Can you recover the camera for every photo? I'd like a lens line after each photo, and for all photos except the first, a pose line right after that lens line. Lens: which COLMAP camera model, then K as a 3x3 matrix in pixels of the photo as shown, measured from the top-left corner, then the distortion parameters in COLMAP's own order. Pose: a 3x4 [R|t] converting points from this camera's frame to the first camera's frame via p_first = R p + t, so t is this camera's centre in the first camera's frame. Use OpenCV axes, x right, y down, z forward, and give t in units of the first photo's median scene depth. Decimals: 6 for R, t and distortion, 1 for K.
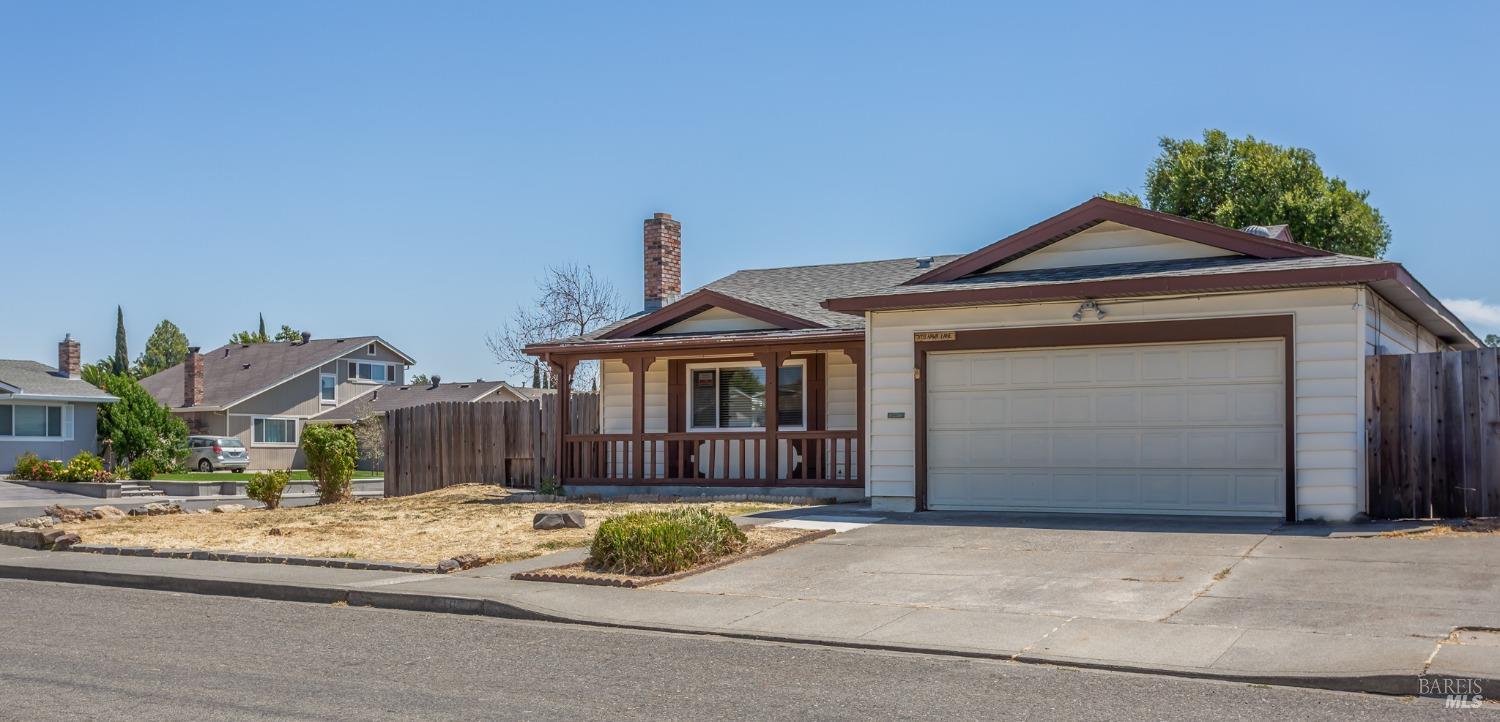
lens RADIAL K [[1401.3, 0, 750.0], [0, 1401.3, 361.0], [0, 0, 1]] dist [-0.016868, -0.008435]
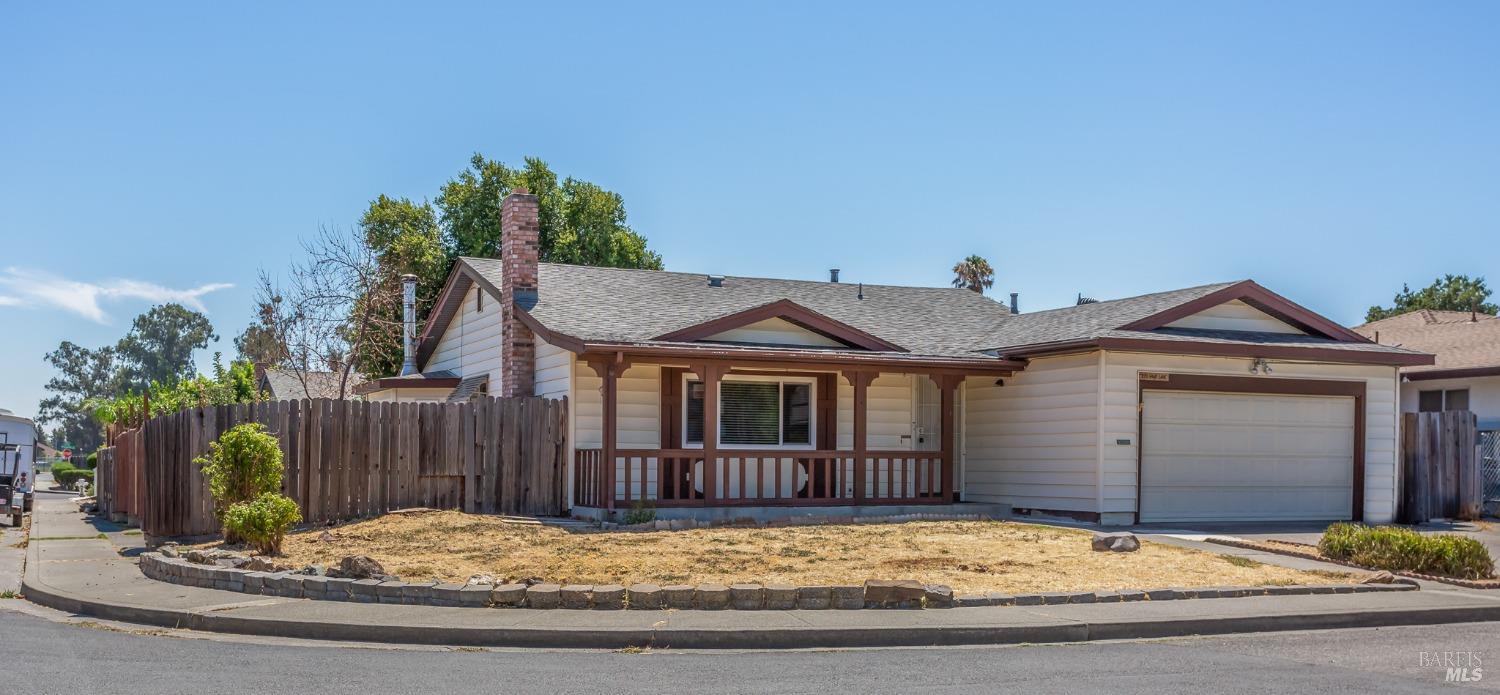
lens RADIAL K [[1419.2, 0, 750.0], [0, 1419.2, 347.5], [0, 0, 1]] dist [0.002730, -0.002441]
pose [[0.573803, 0.074904, 0.815561, -0.826040], [-0.061291, 0.996944, -0.048441, 0.029298], [-0.816696, -0.022191, 0.576641, 0.460558]]
